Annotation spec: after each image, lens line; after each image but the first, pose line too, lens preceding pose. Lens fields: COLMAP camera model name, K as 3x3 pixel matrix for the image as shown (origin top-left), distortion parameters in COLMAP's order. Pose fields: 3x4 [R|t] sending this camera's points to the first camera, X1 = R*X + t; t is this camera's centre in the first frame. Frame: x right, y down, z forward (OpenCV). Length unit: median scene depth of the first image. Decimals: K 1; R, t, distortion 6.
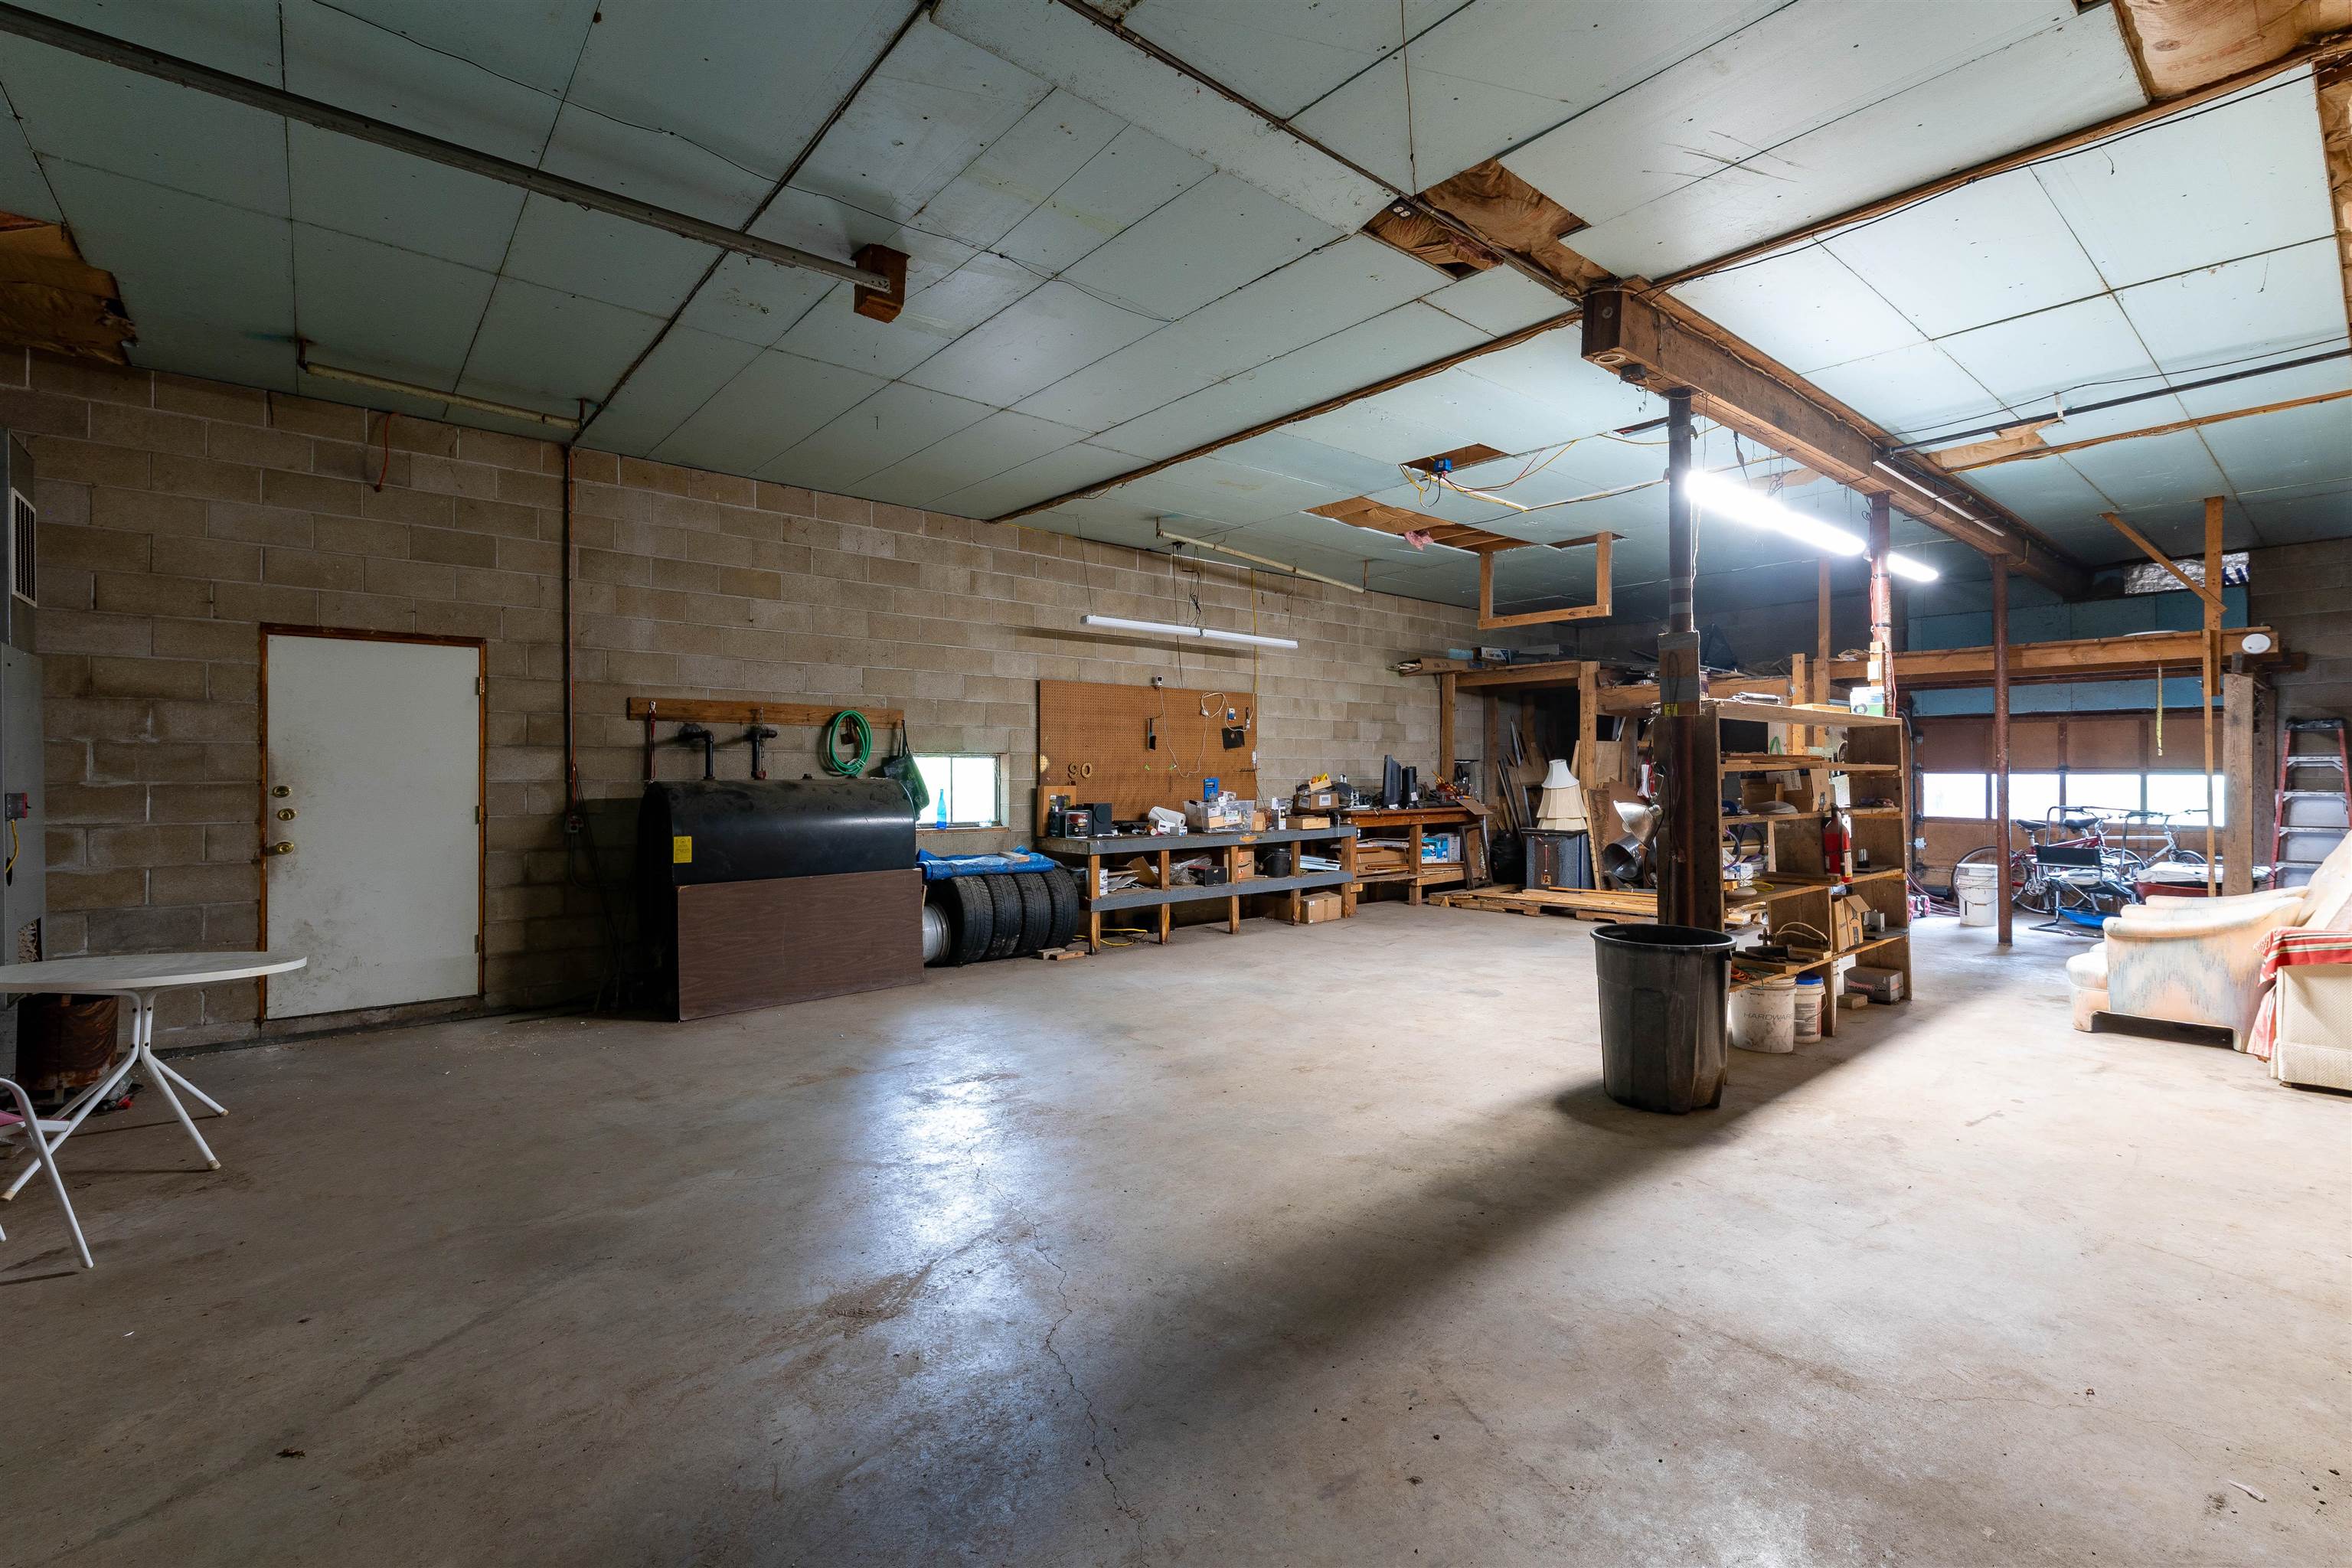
lens RADIAL K [[1021.8, 0, 1181.8], [0, 1021.8, 777.5], [0, 0, 1]] dist [0.001371, -0.000088]
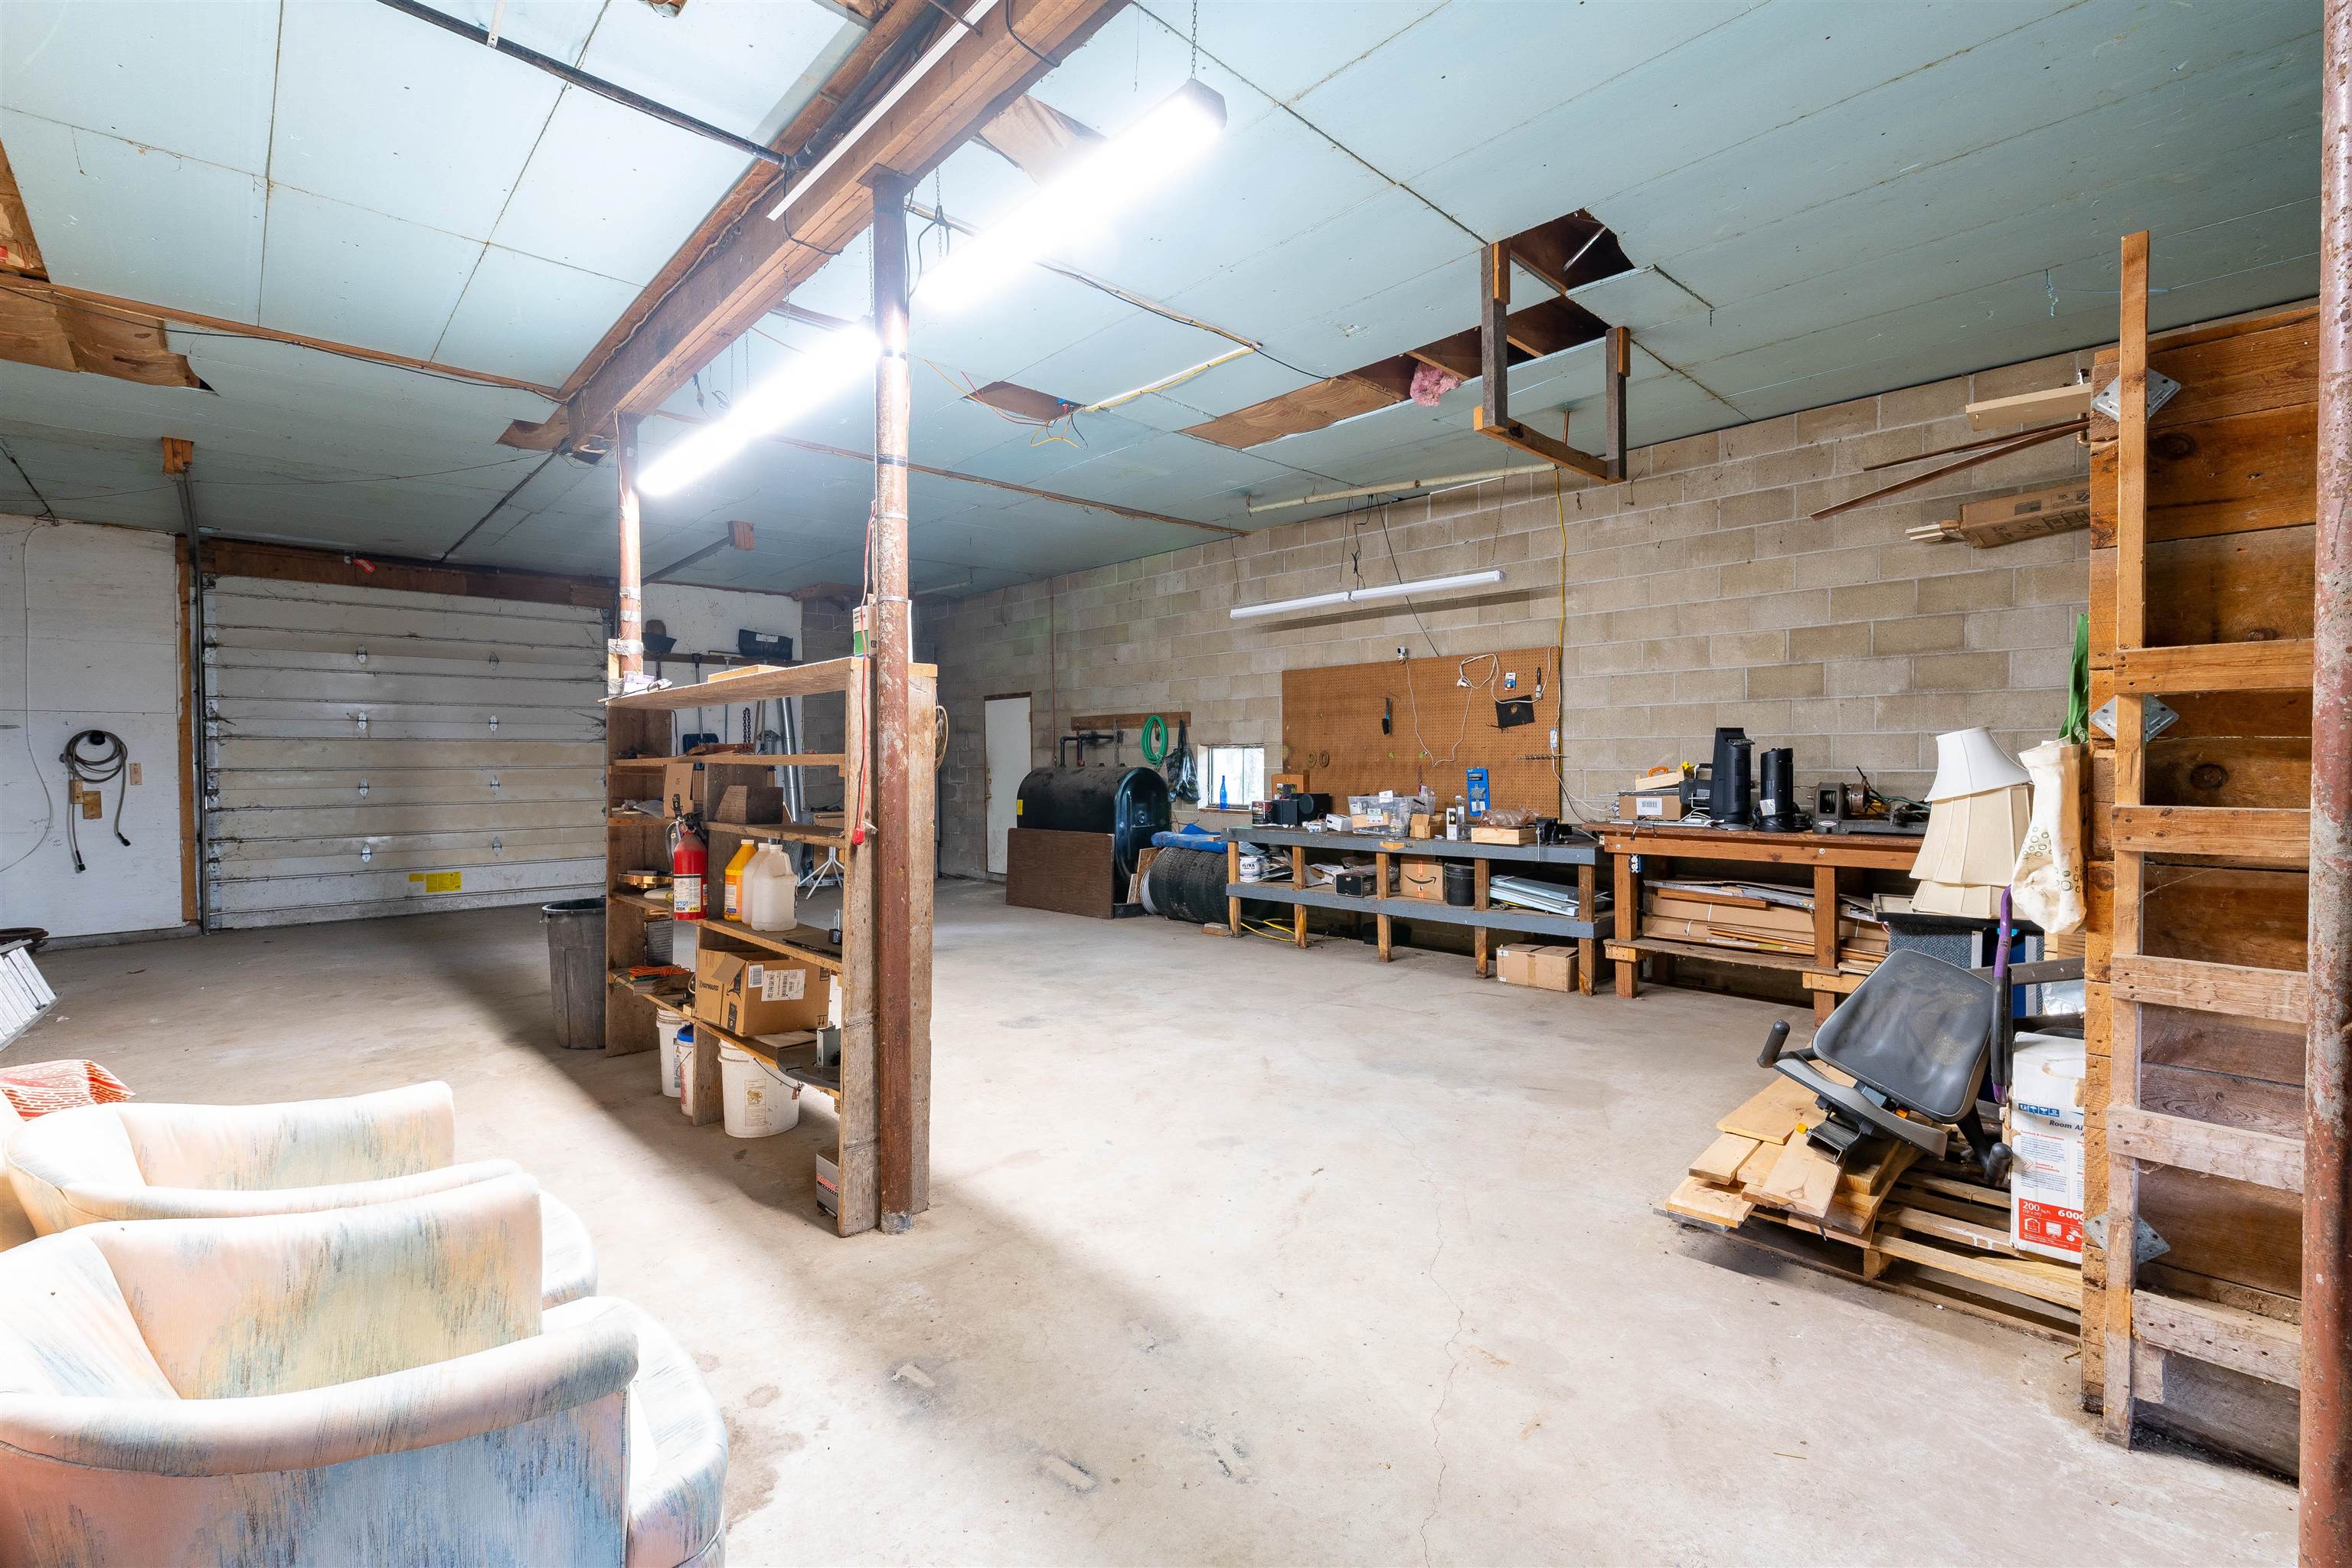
lens RADIAL K [[1021.8, 0, 1181.8], [0, 1021.8, 777.5], [0, 0, 1]] dist [0.001371, -0.000088]
pose [[0.055159, 0.016747, -0.998337, 0.891157], [-0.000794, 0.999860, 0.016729, -0.005517], [0.998477, -0.000131, 0.055165, 0.844408]]
